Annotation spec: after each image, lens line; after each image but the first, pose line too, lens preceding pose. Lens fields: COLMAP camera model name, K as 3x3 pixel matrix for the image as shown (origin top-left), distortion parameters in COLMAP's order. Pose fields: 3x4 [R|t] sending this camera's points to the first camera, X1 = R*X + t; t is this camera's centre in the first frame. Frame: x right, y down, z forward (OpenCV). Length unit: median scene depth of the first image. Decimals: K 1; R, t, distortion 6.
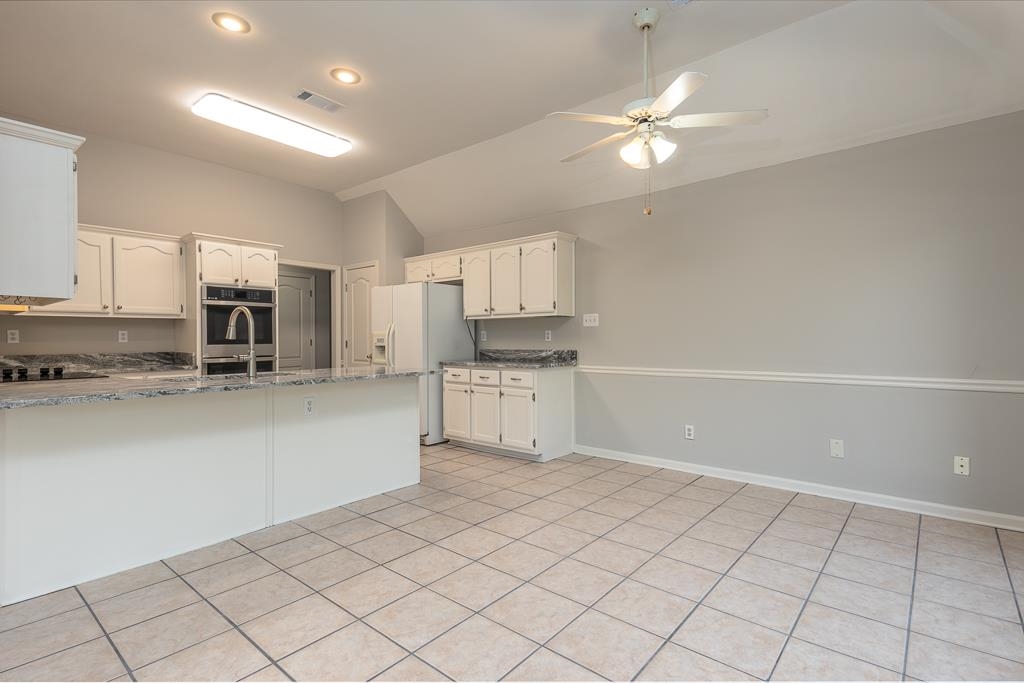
lens RADIAL K [[495.6, 0, 503.0], [0, 495.6, 341.7], [0, 0, 1]] dist [0.033529, -0.000593]
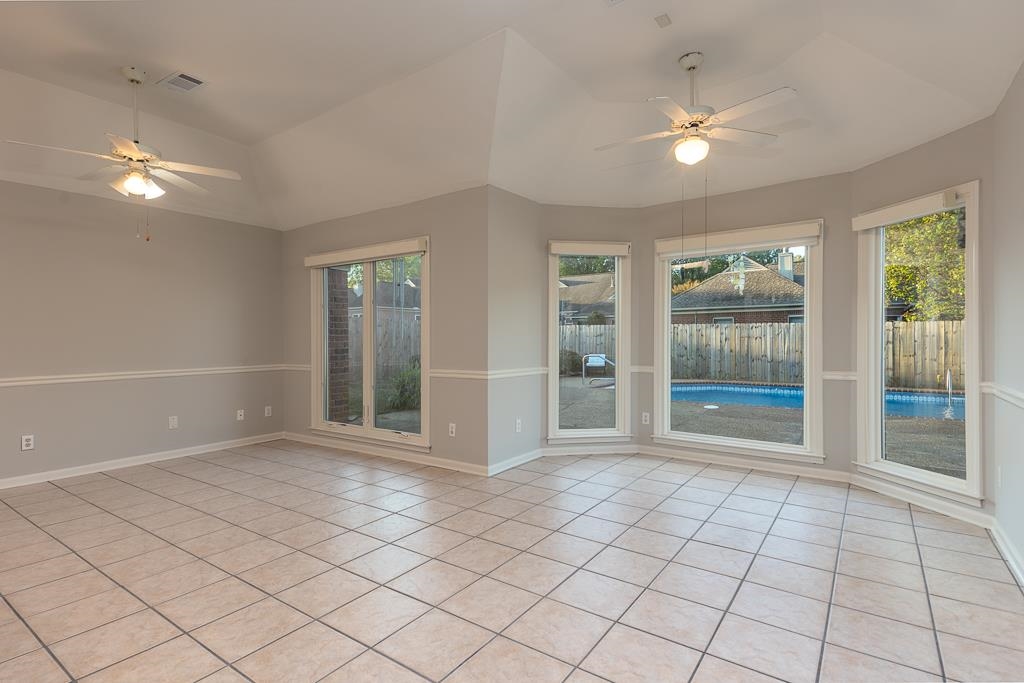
lens RADIAL K [[514.3, 0, 526.7], [0, 514.3, 340.2], [0, 0, 1]] dist [0.046460, -0.000022]
pose [[-0.122538, 0.003862, 0.992456, -0.647722], [0.013490, 0.999907, -0.002225, 0.000045], [-0.992372, 0.013115, -0.122578, 0.145719]]
